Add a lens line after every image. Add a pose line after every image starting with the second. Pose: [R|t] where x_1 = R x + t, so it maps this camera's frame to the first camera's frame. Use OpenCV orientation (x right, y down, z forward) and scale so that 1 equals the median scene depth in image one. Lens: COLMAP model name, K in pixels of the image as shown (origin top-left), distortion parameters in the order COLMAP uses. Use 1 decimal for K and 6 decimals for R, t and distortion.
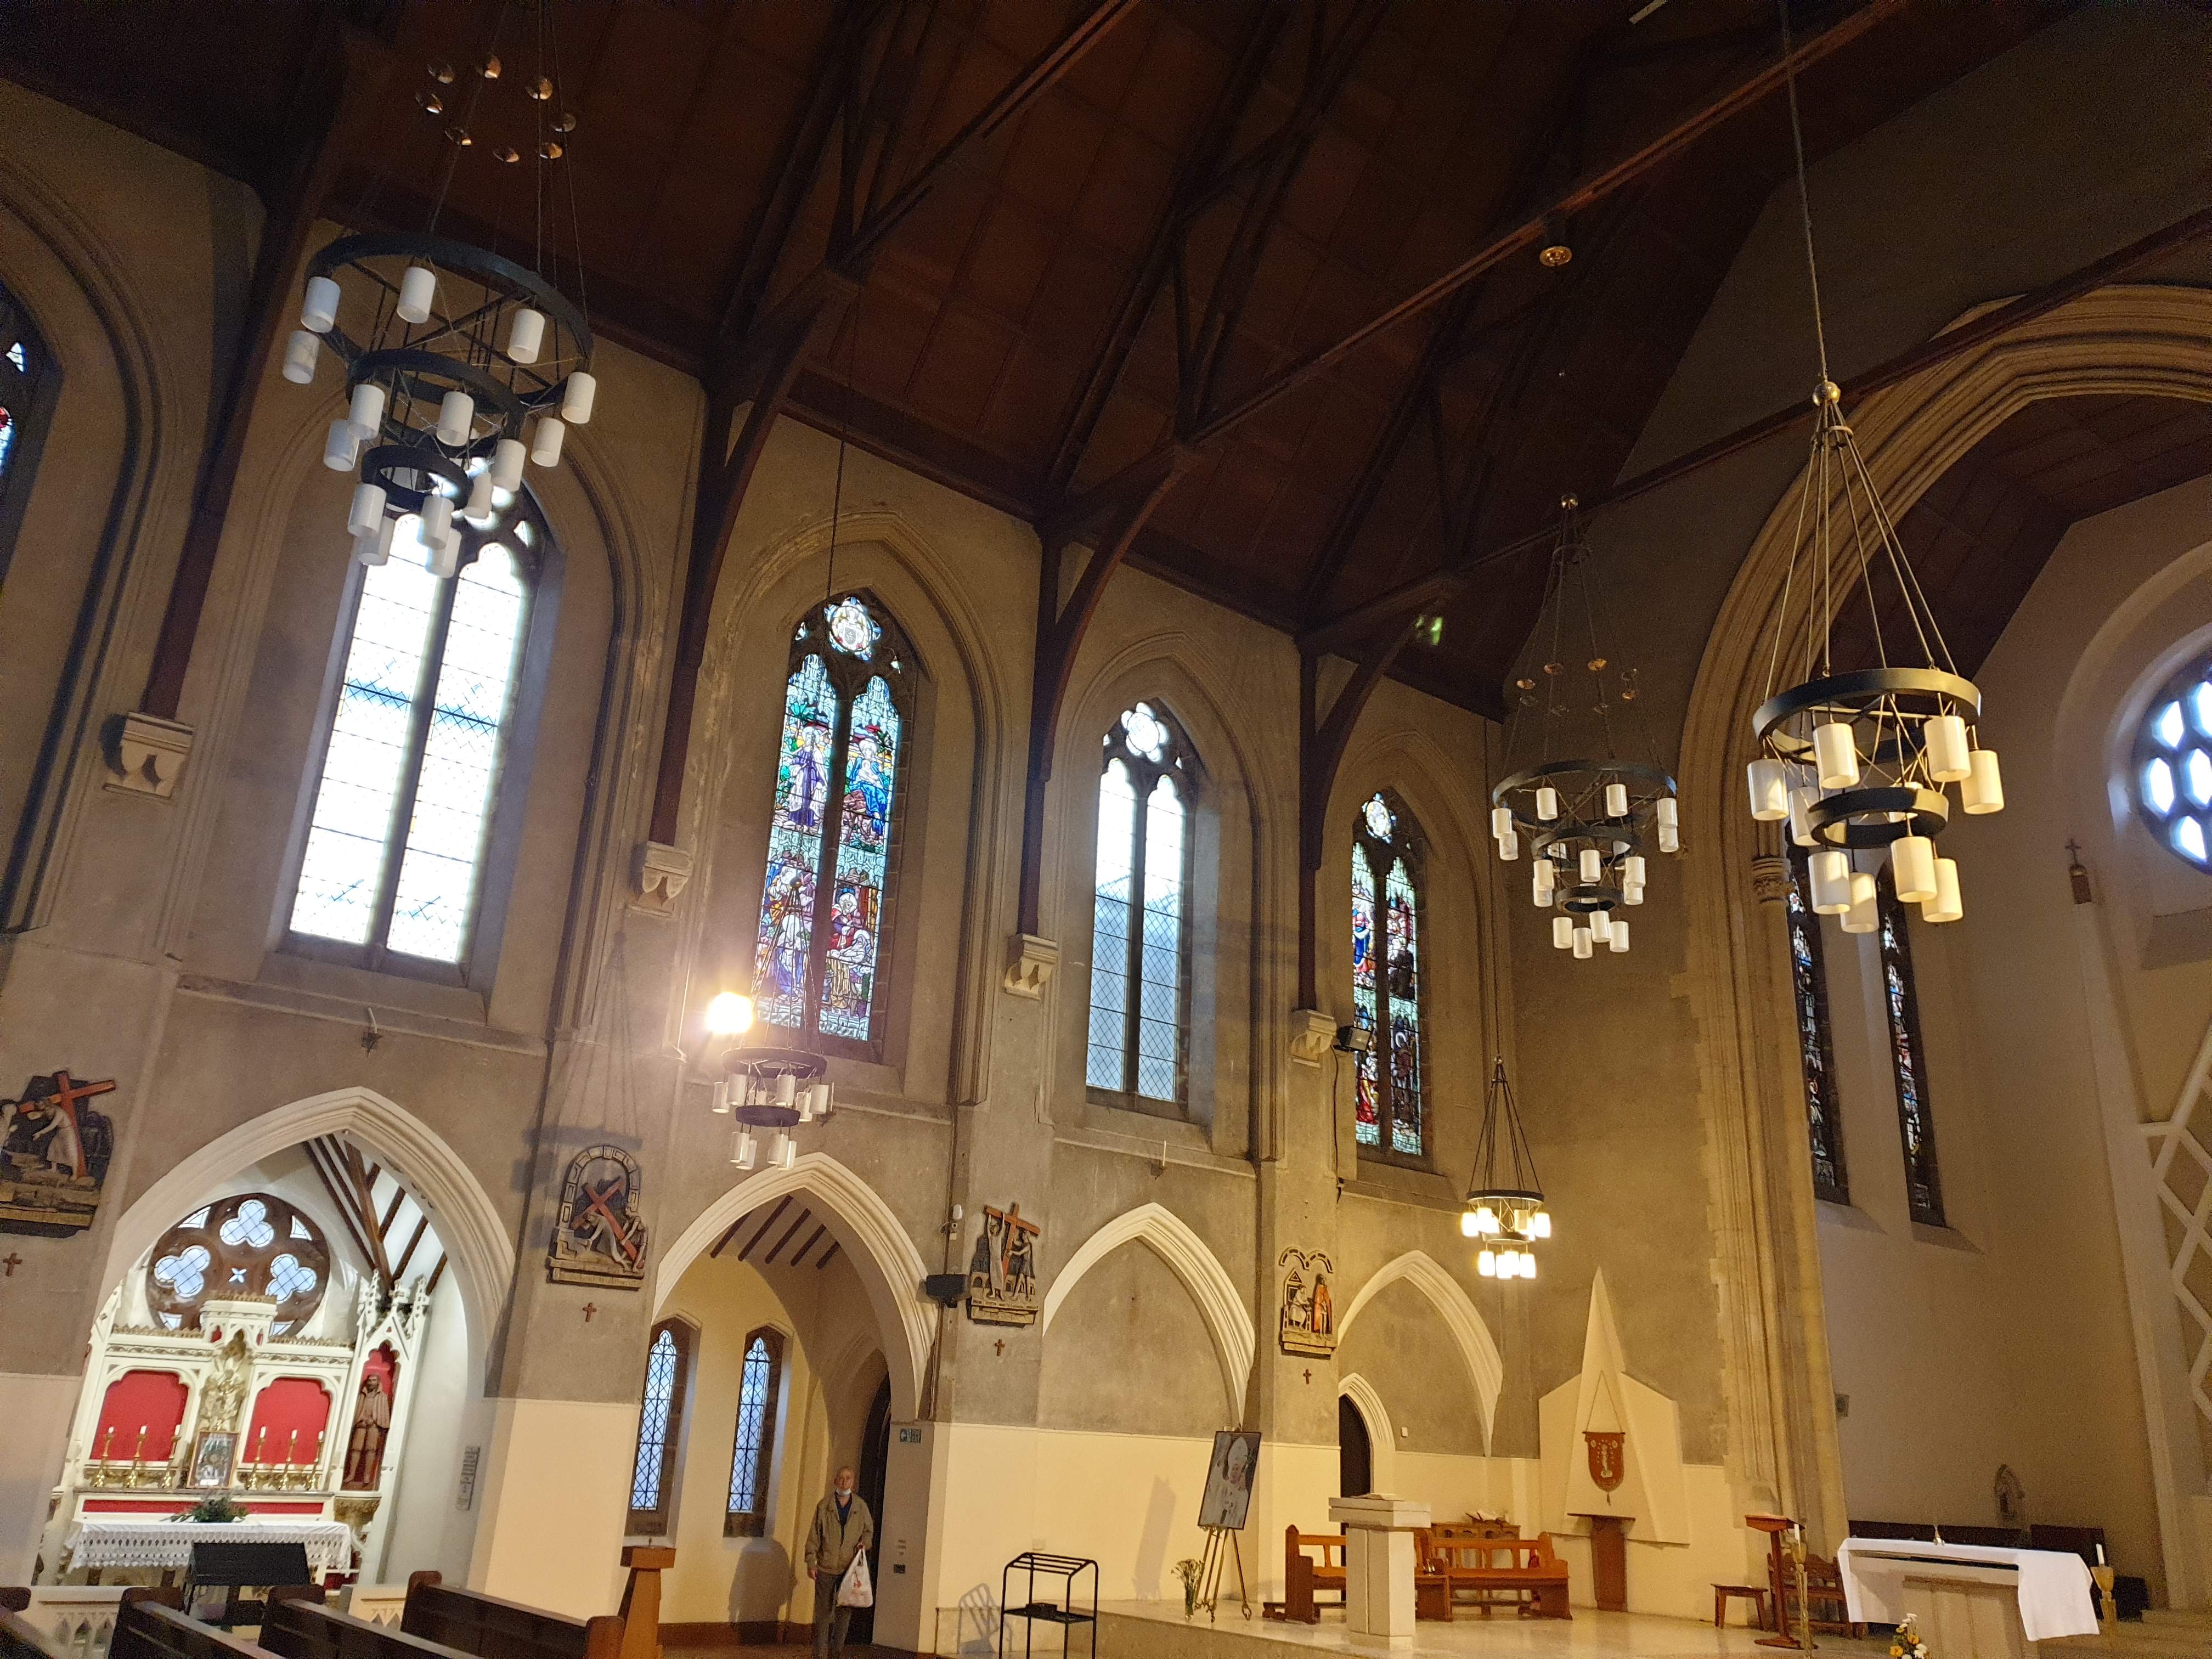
lens RADIAL K [[1715.6, 0, 1086.5], [0, 1715.6, 798.2], [0, 0, 1]] dist [0.038200, 0.000434]
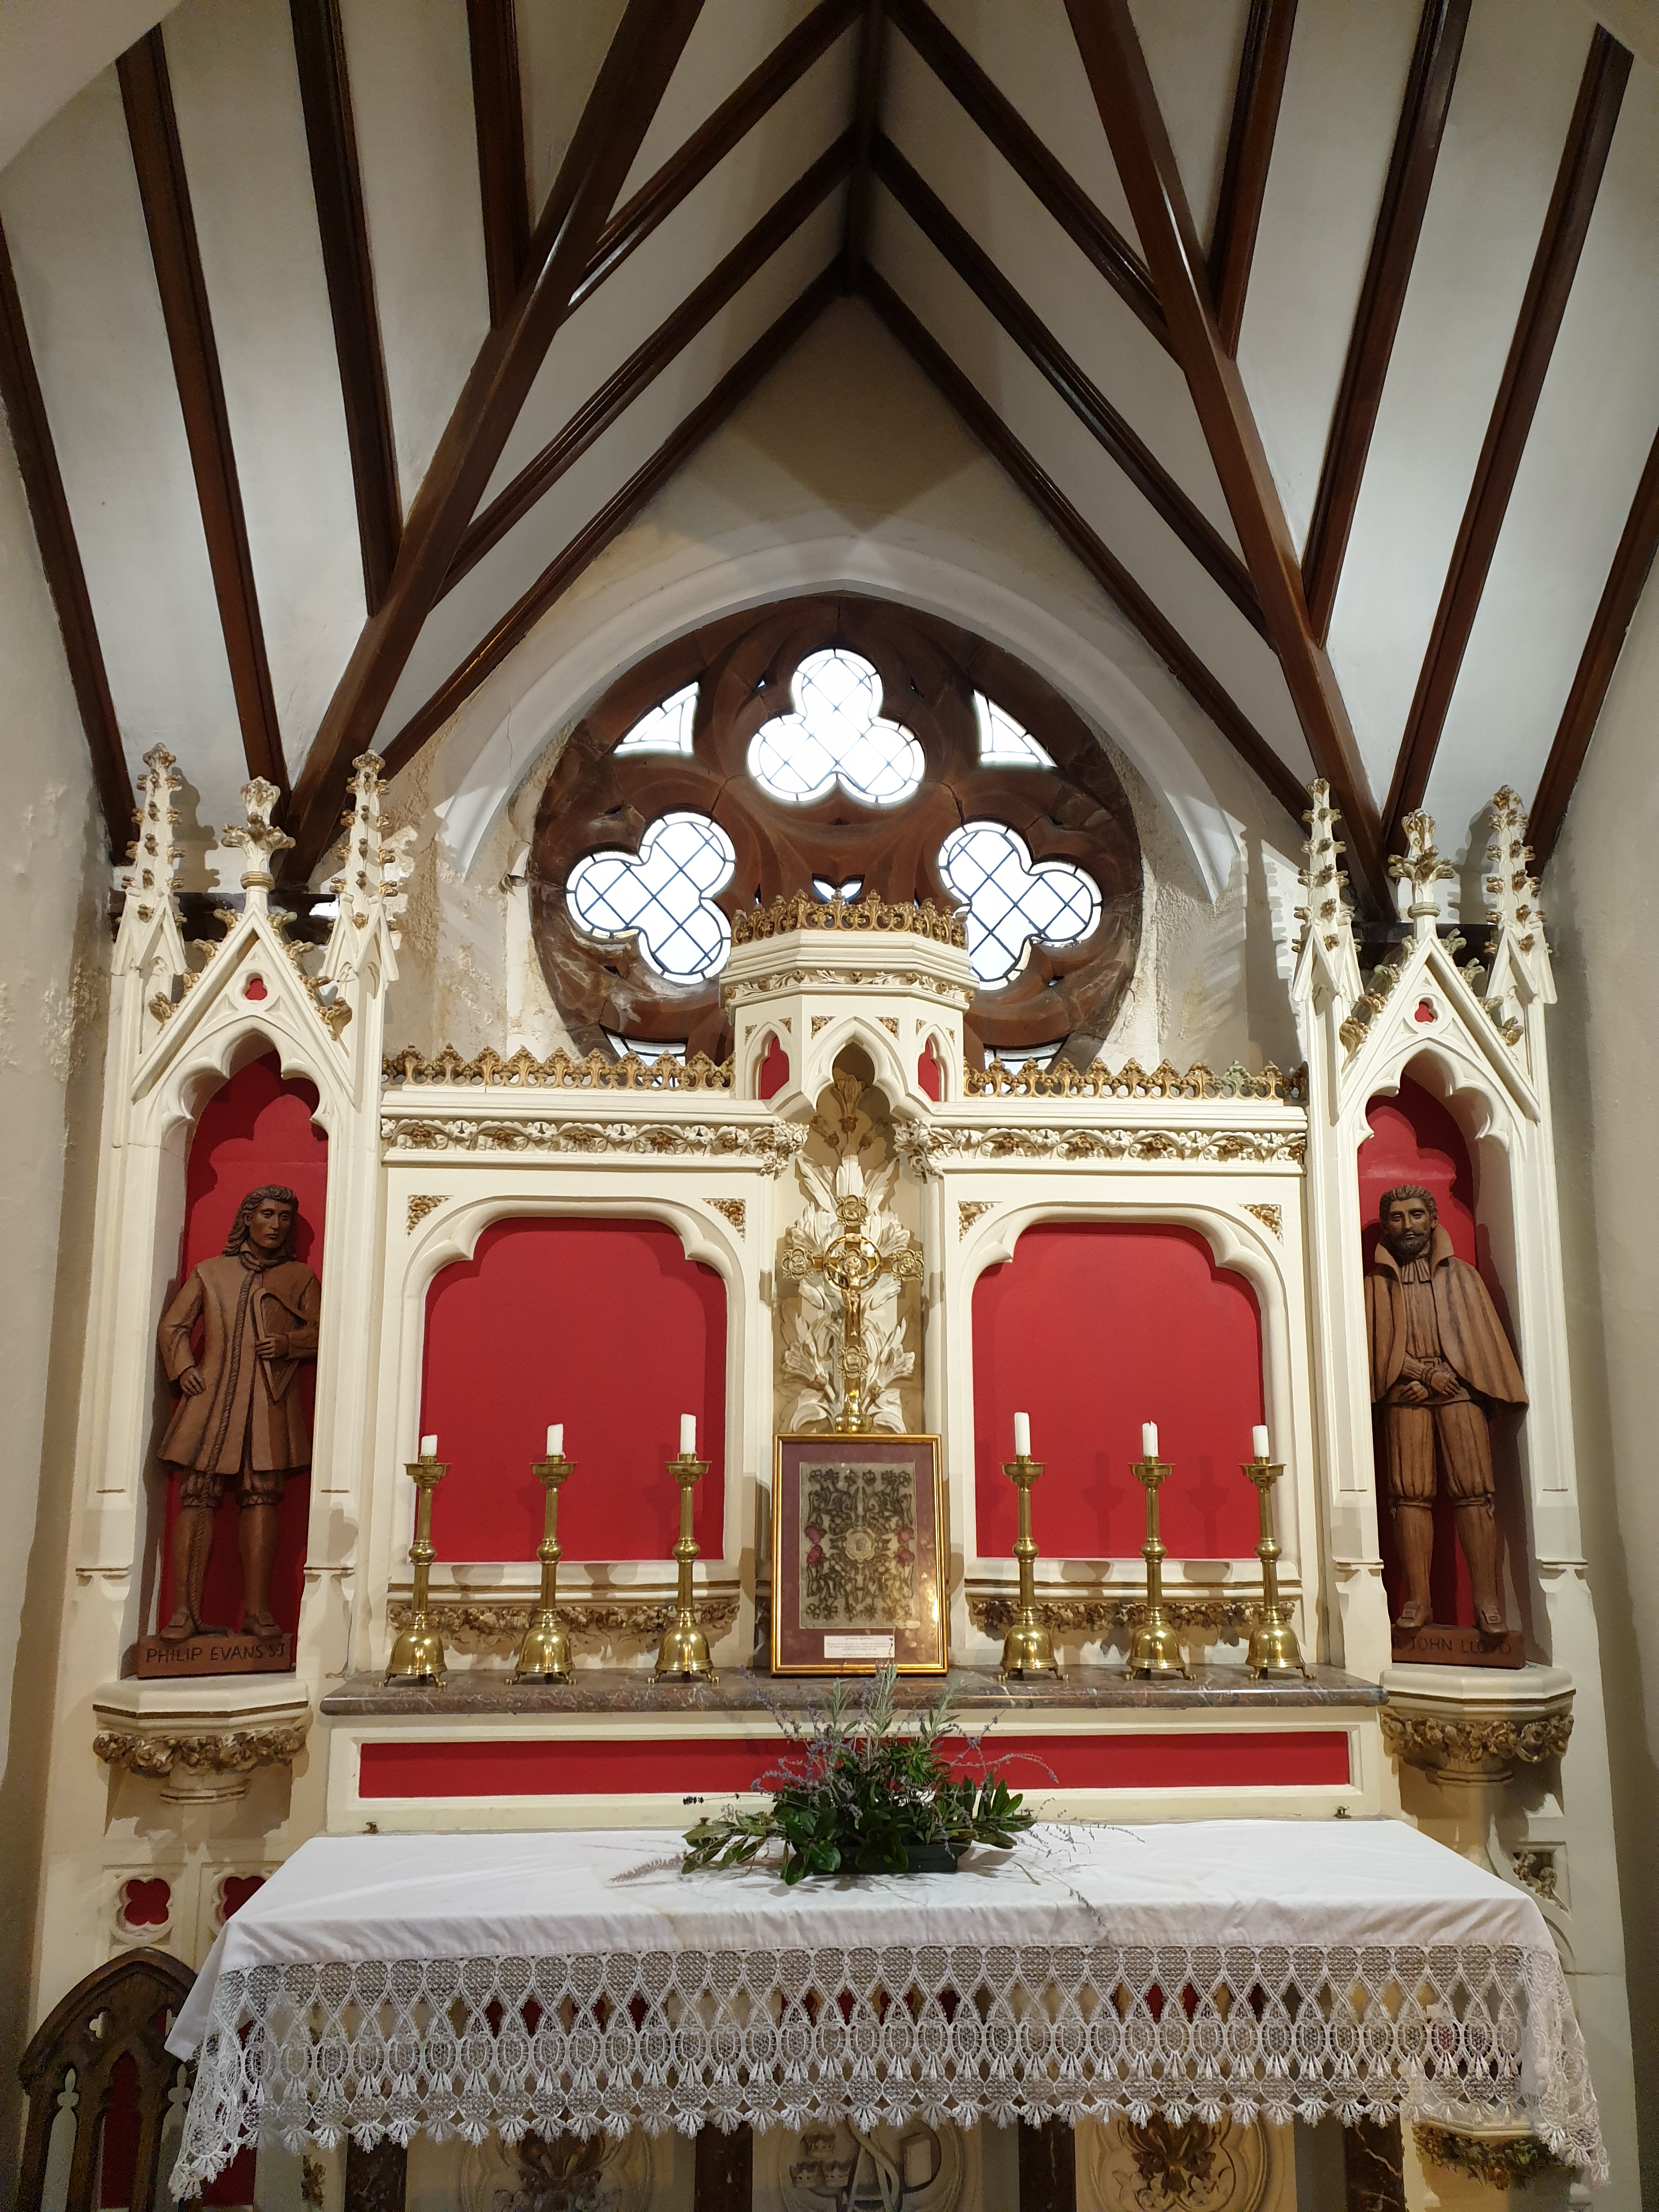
lens RADIAL K [[1715.6, 0, 828.6], [0, 1715.6, 1104.1], [0, 0, 1]] dist [0.038200, 0.000434]
pose [[0.830188, -0.141398, -0.539254, -0.345858], [0.230940, 0.967626, 0.101813, 0.276975], [0.507400, -0.209059, 0.835966, 0.761513]]
